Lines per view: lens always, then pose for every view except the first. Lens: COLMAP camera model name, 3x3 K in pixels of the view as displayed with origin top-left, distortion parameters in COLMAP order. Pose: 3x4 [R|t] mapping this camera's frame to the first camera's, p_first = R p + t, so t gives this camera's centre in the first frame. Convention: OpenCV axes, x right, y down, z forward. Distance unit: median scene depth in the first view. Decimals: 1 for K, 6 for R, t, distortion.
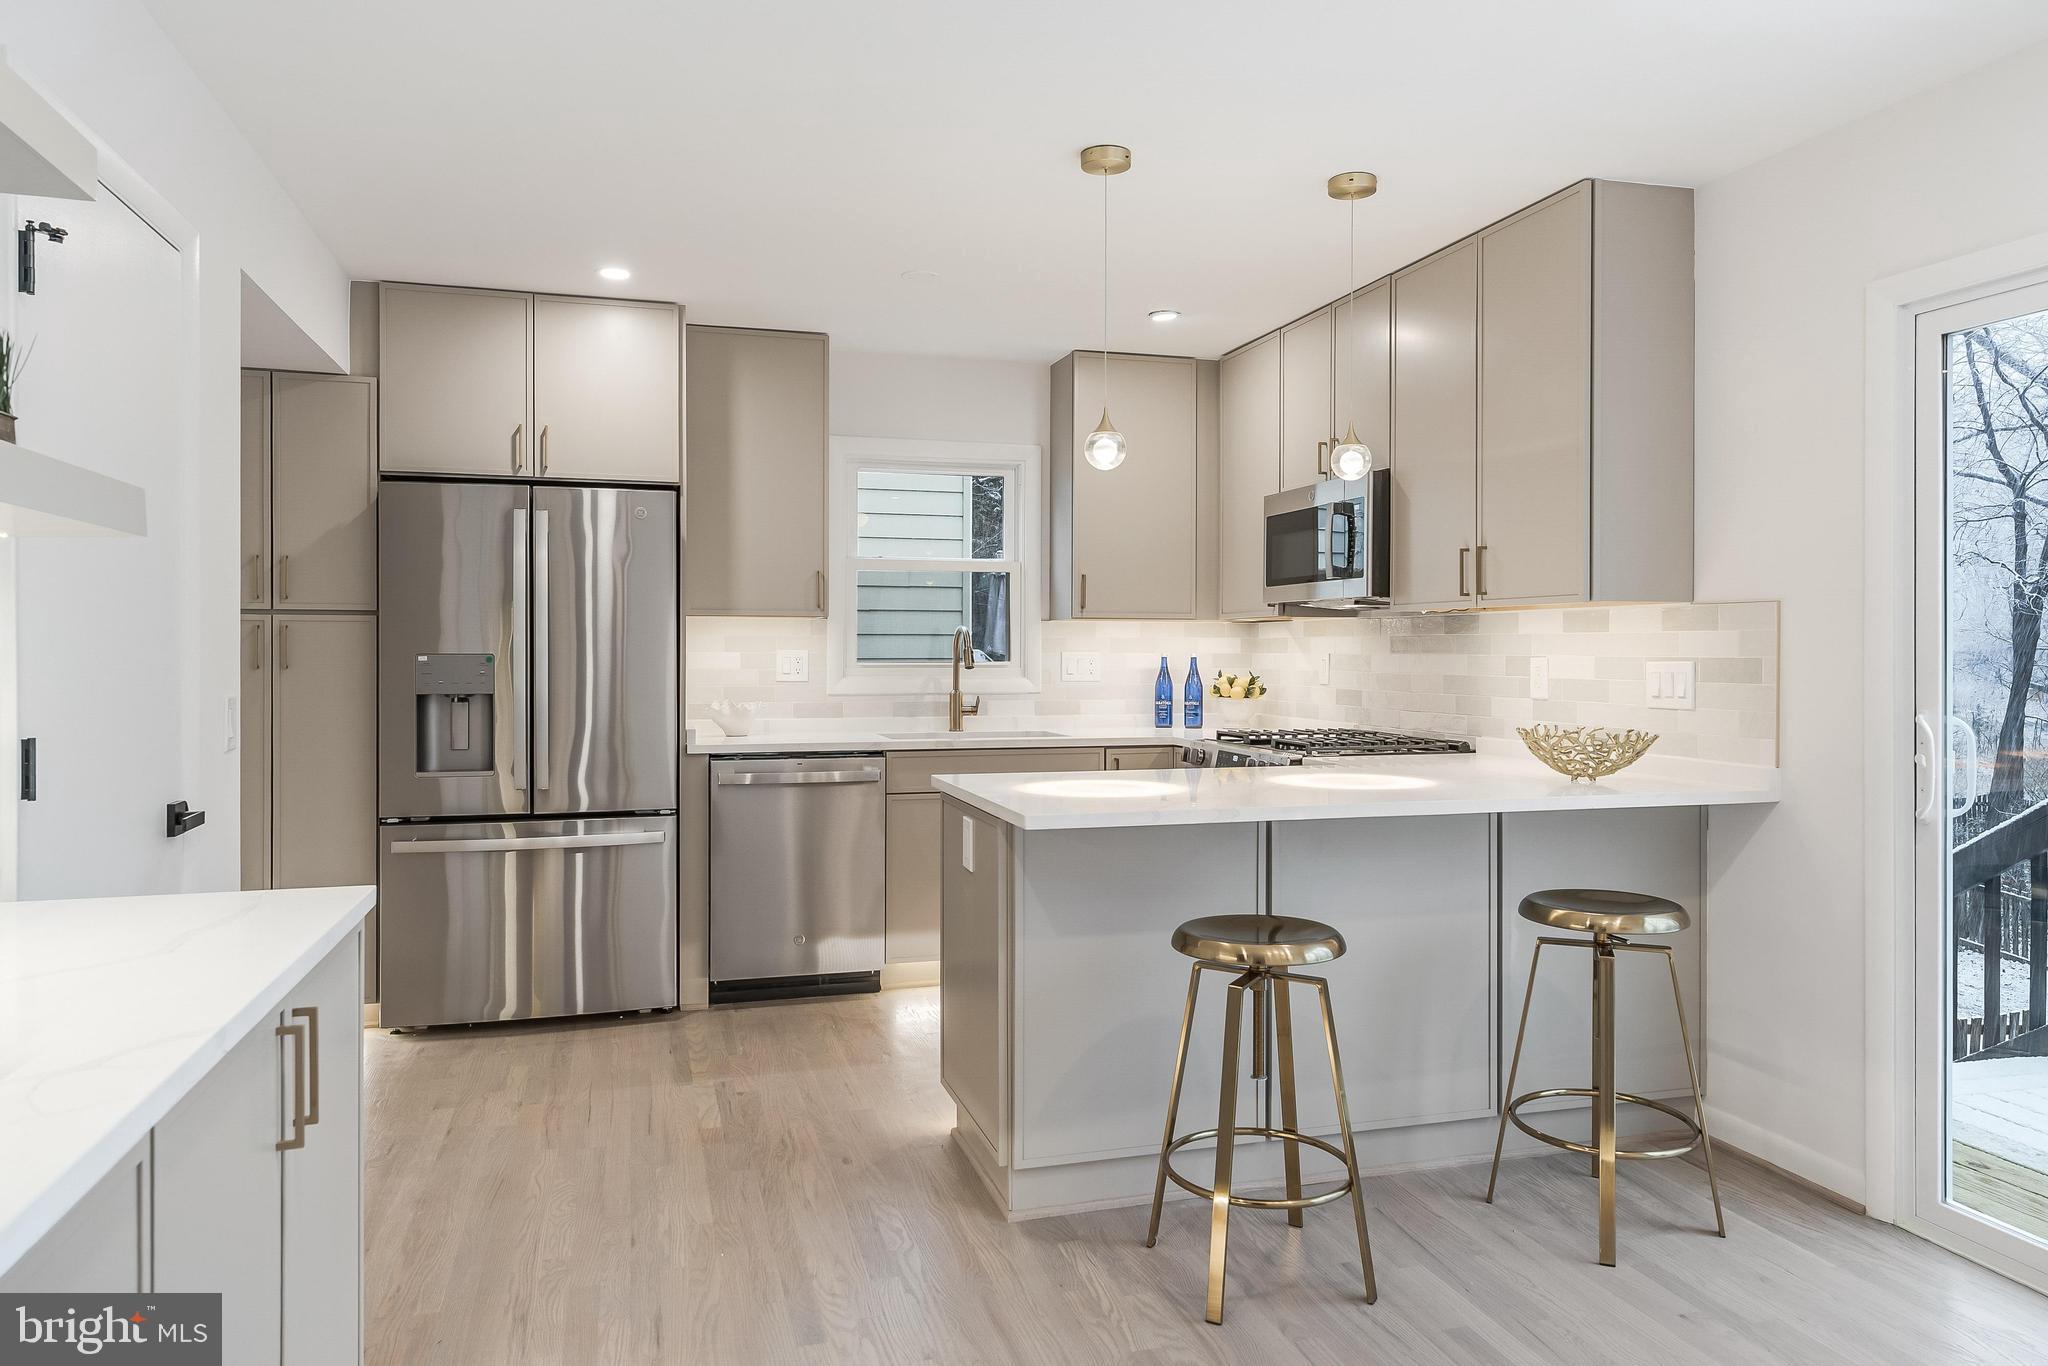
lens RADIAL K [[1361.2, 0, 1034.8], [0, 1361.2, 658.1], [0, 0, 1]] dist [0.005034, 0.000903]
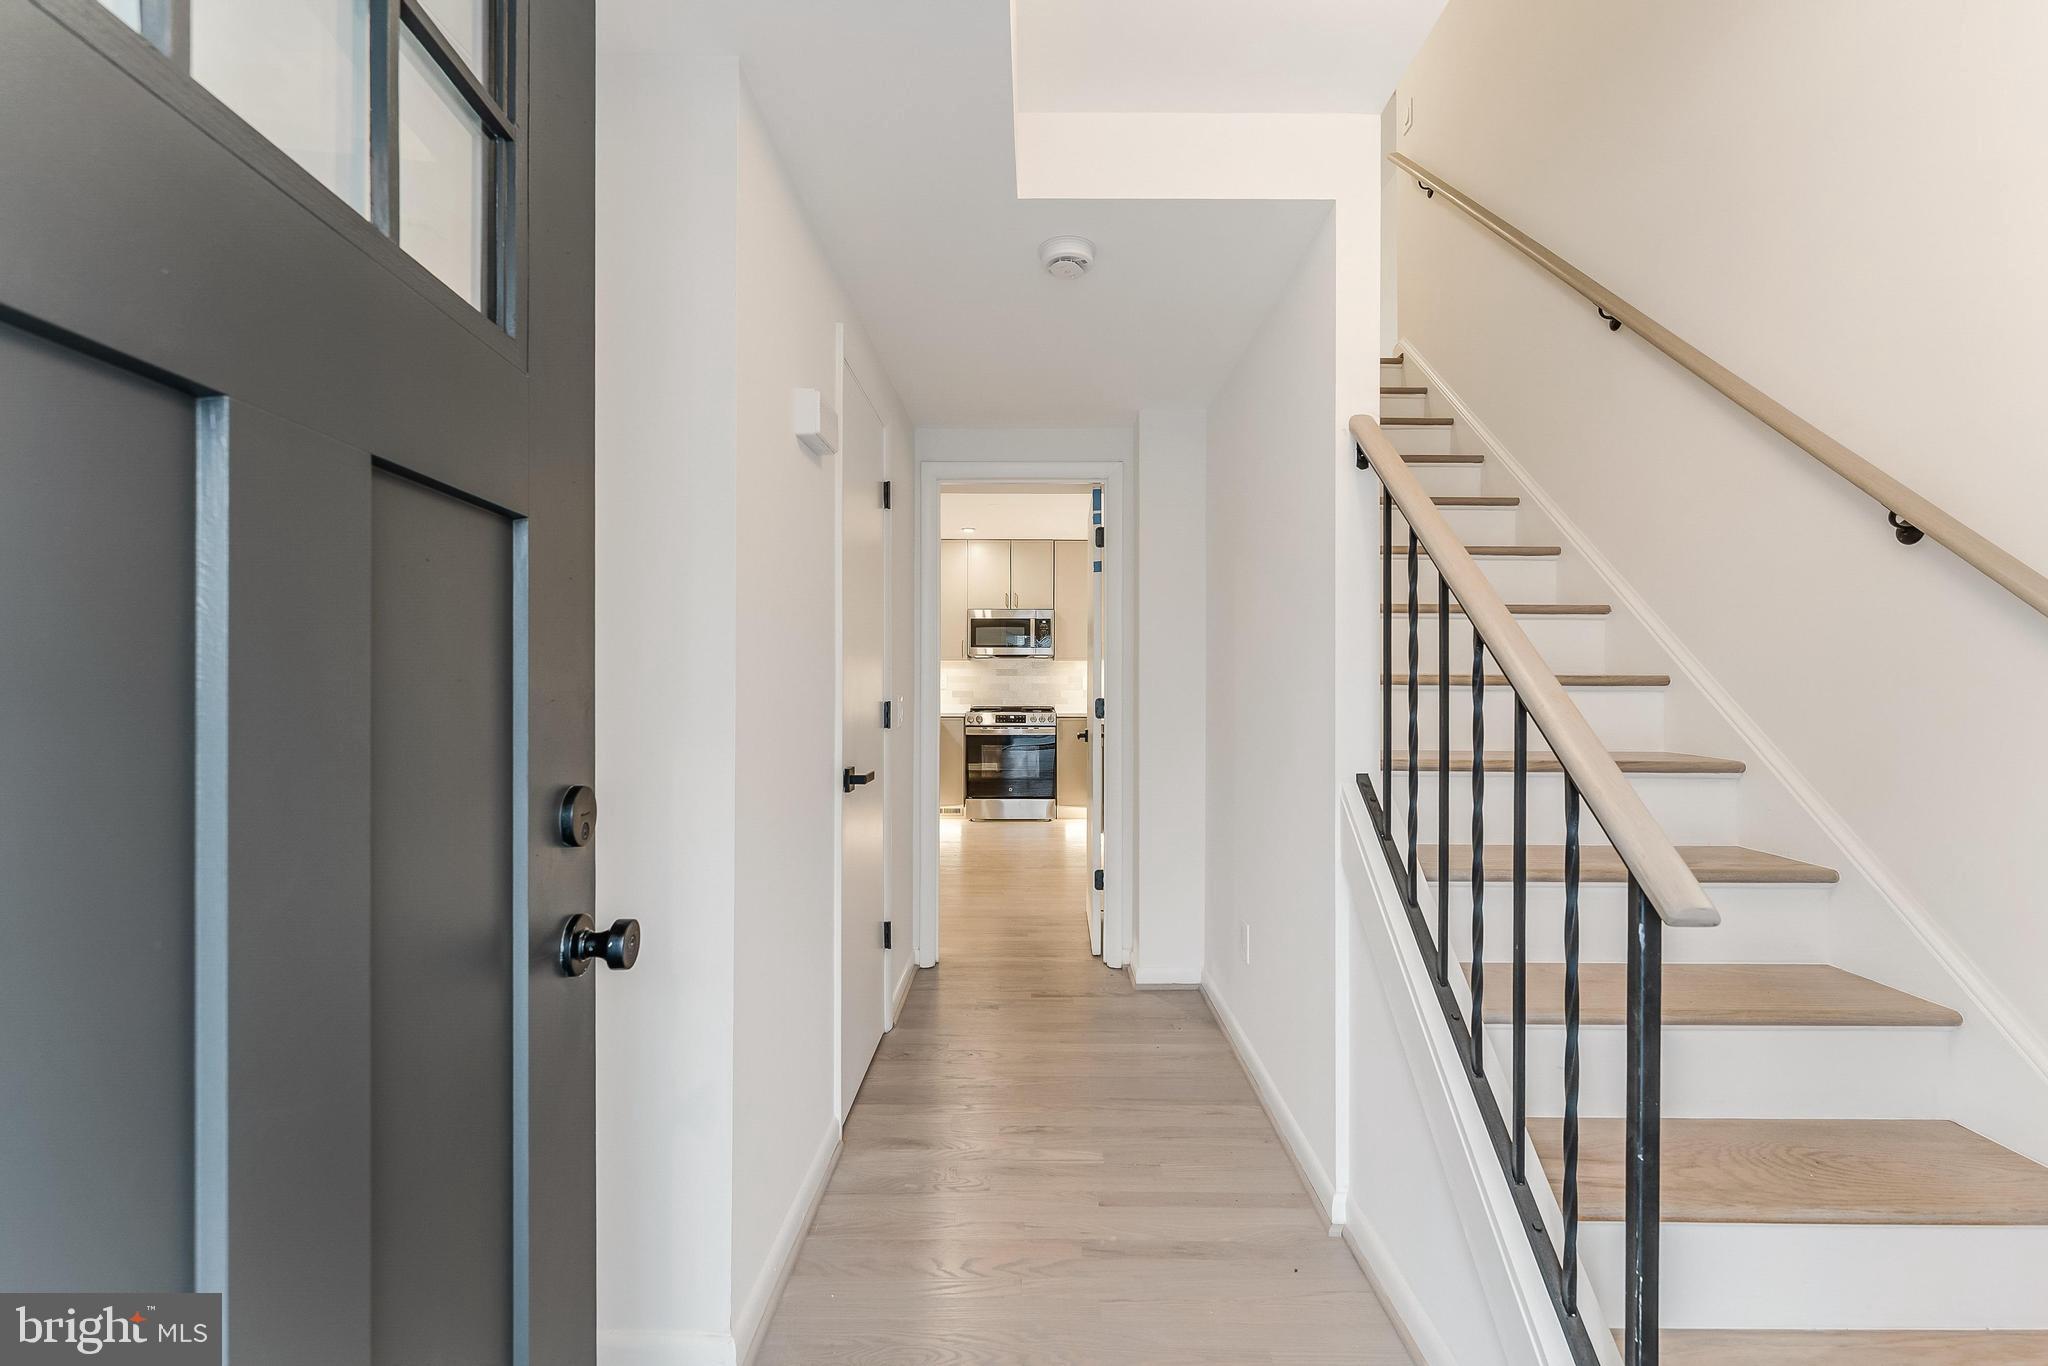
lens RADIAL K [[827.2, 0, 1032.1], [0, 827.2, 679.6], [0, 0, 1]] dist [0.000389, -0.000271]
pose [[0.282358, 0.002183, 0.959307, -1.391449], [0.004117, 0.999985, -0.003488, 0.010862], [-0.959300, 0.004934, 0.282345, 0.568443]]
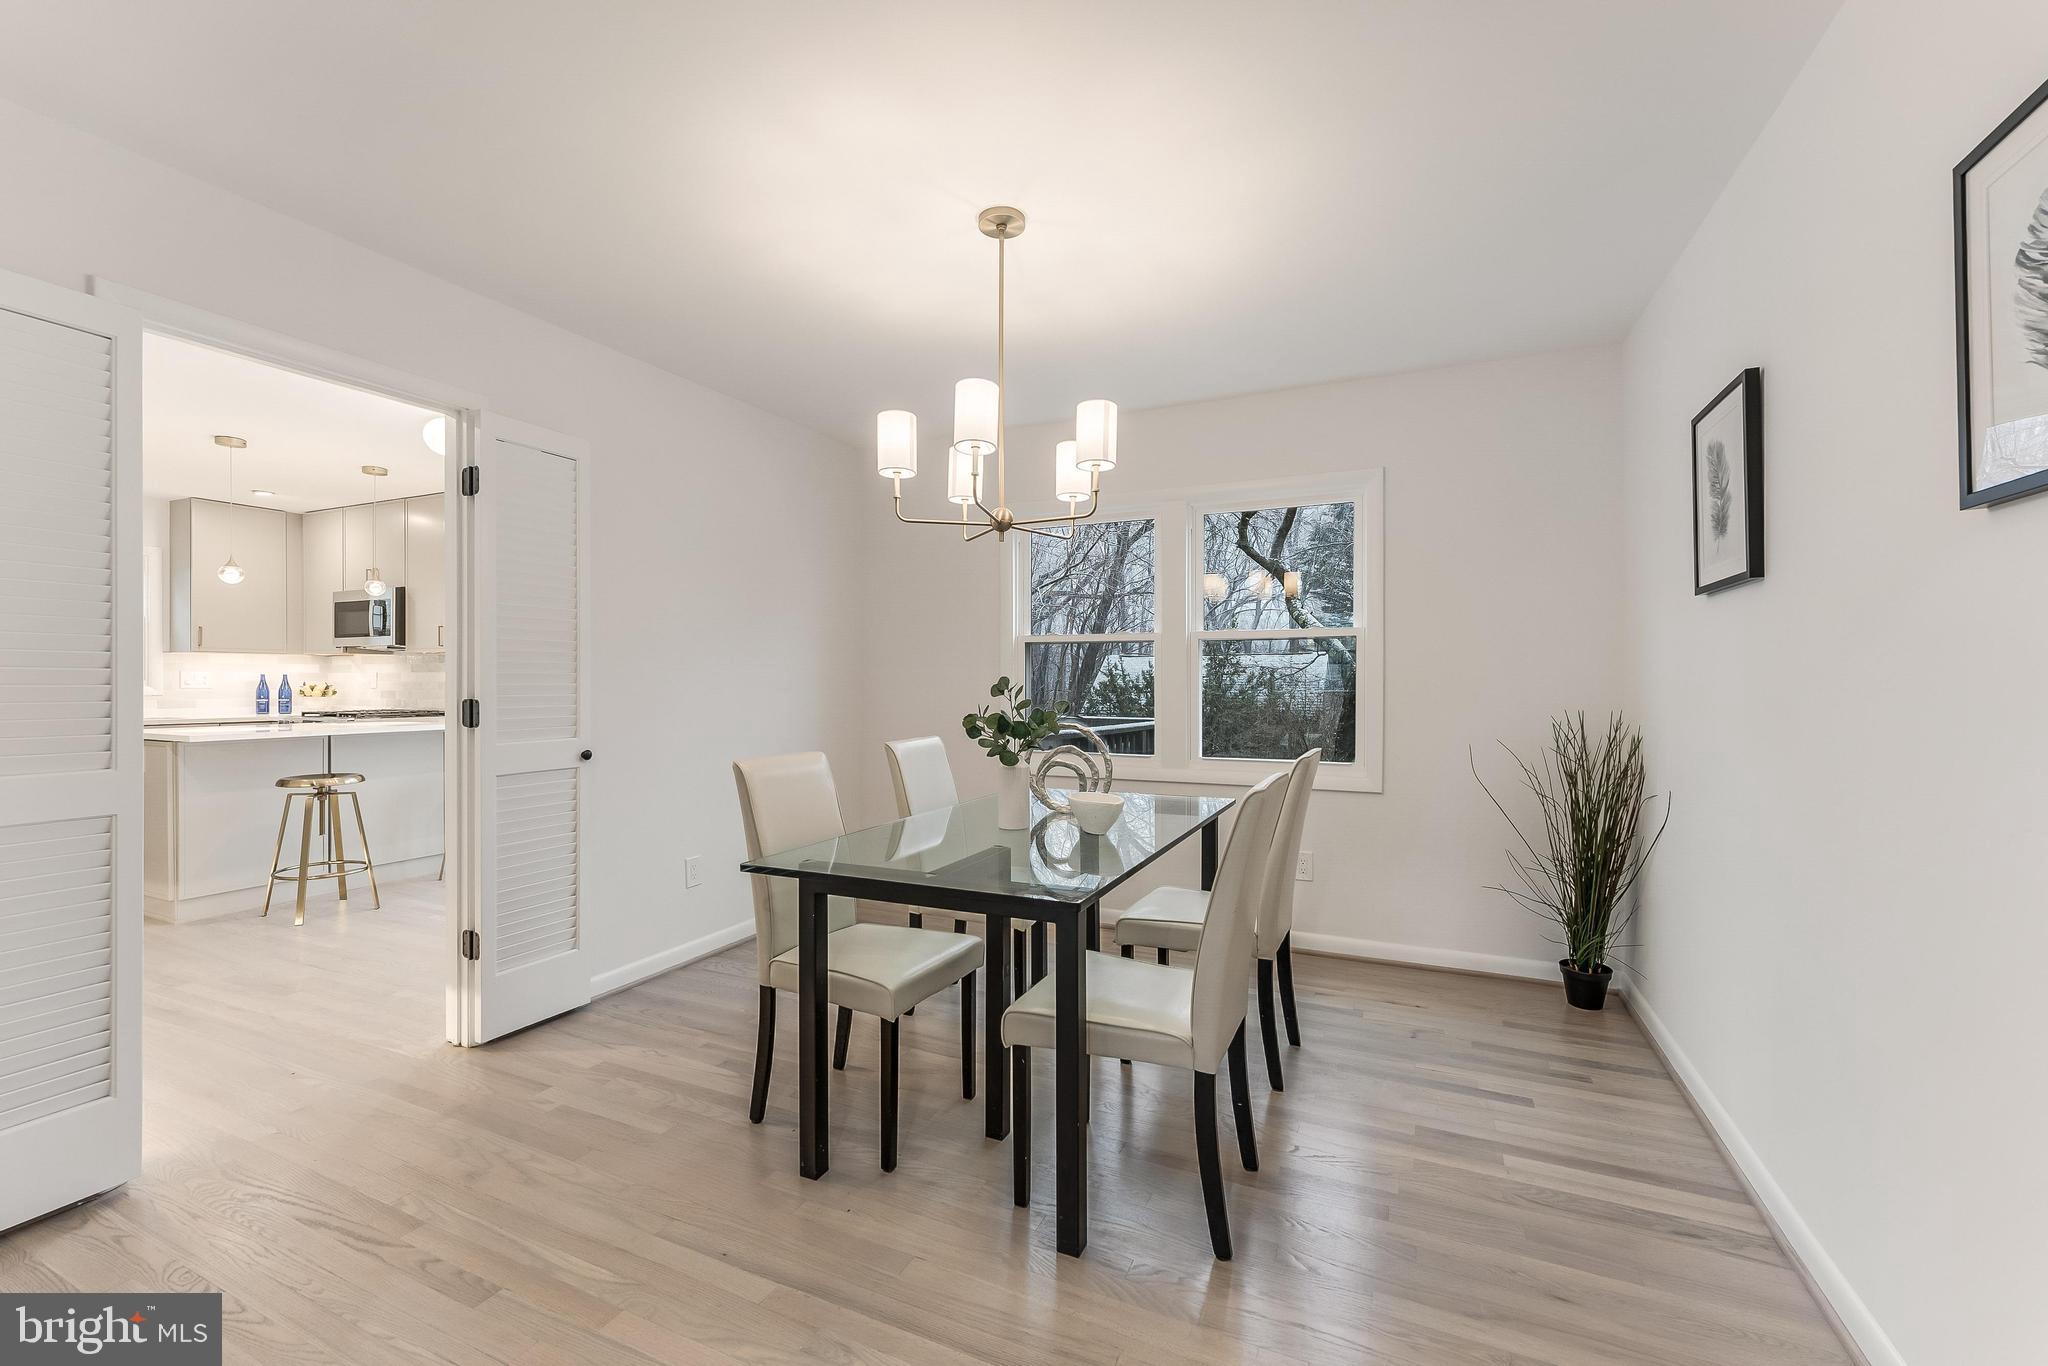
lens RADIAL K [[836.3, 0, 1031.6], [0, 836.3, 688.8], [0, 0, 1]] dist [0.001658, 0.000172]
pose [[0.662576, -0.005283, 0.748976, -0.079609], [0.002811, 0.999986, 0.004566, 0.021468], [-0.748989, -0.000920, 0.662582, -0.642643]]
